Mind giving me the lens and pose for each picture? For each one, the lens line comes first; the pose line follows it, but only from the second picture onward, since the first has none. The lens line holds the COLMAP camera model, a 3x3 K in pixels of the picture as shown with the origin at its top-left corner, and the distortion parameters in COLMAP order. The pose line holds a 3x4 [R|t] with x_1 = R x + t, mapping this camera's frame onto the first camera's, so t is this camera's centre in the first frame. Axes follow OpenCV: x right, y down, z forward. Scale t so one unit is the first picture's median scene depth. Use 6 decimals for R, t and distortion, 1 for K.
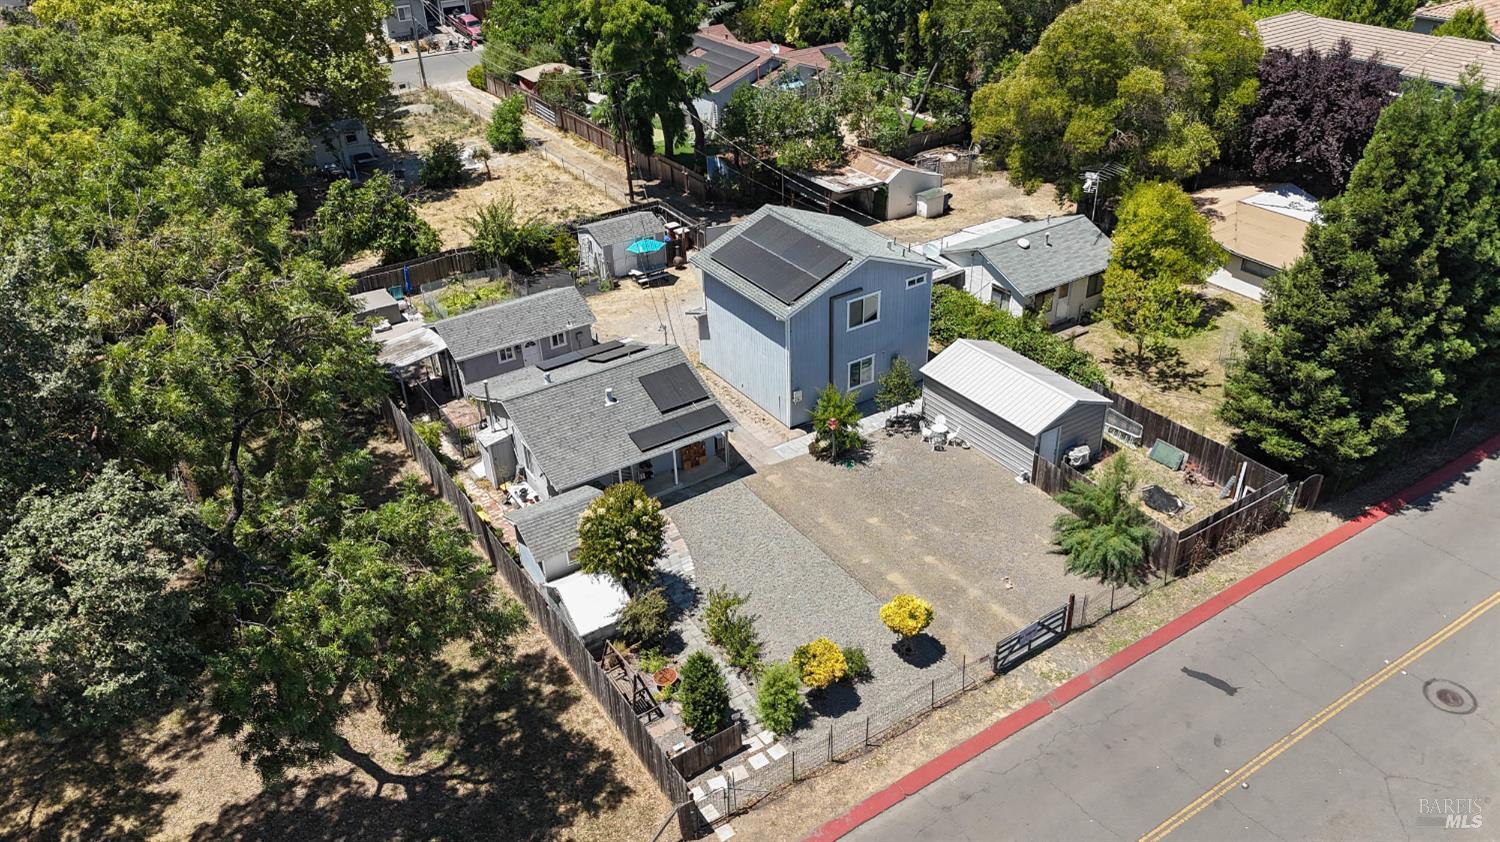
lens RADIAL K [[1106.8, 0, 750.5], [0, 1106.8, 407.3], [0, 0, 1]] dist [0.071398, -0.066394]
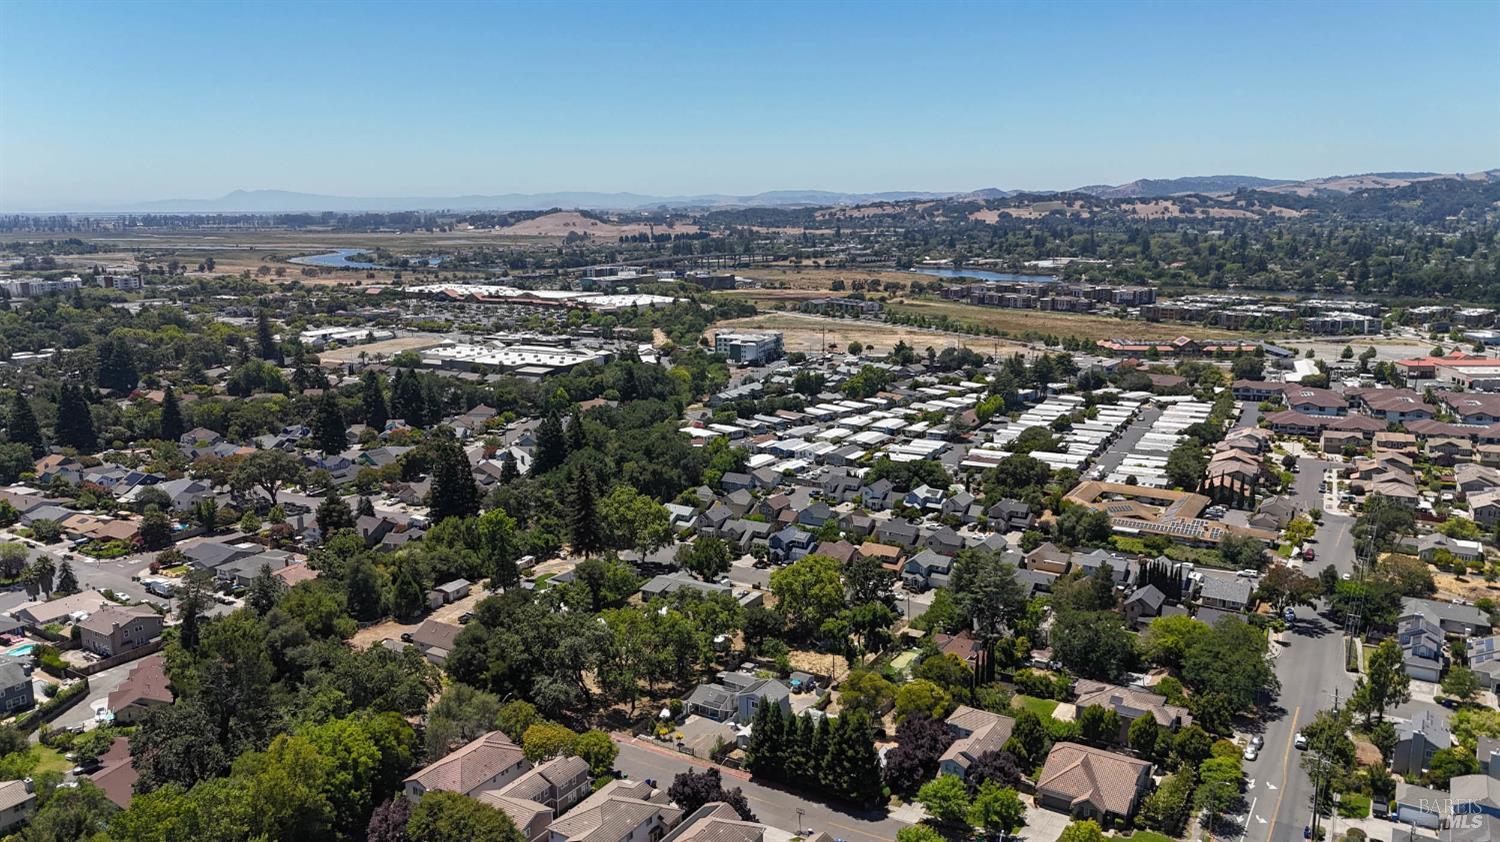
lens RADIAL K [[1106.8, 0, 750.5], [0, 1106.8, 407.3], [0, 0, 1]] dist [0.071398, -0.066394]
pose [[0.422743, 0.193058, -0.885447, 4.225904], [-0.460642, 0.887191, -0.026489, -1.128499], [0.780447, 0.419072, 0.463984, -1.794592]]
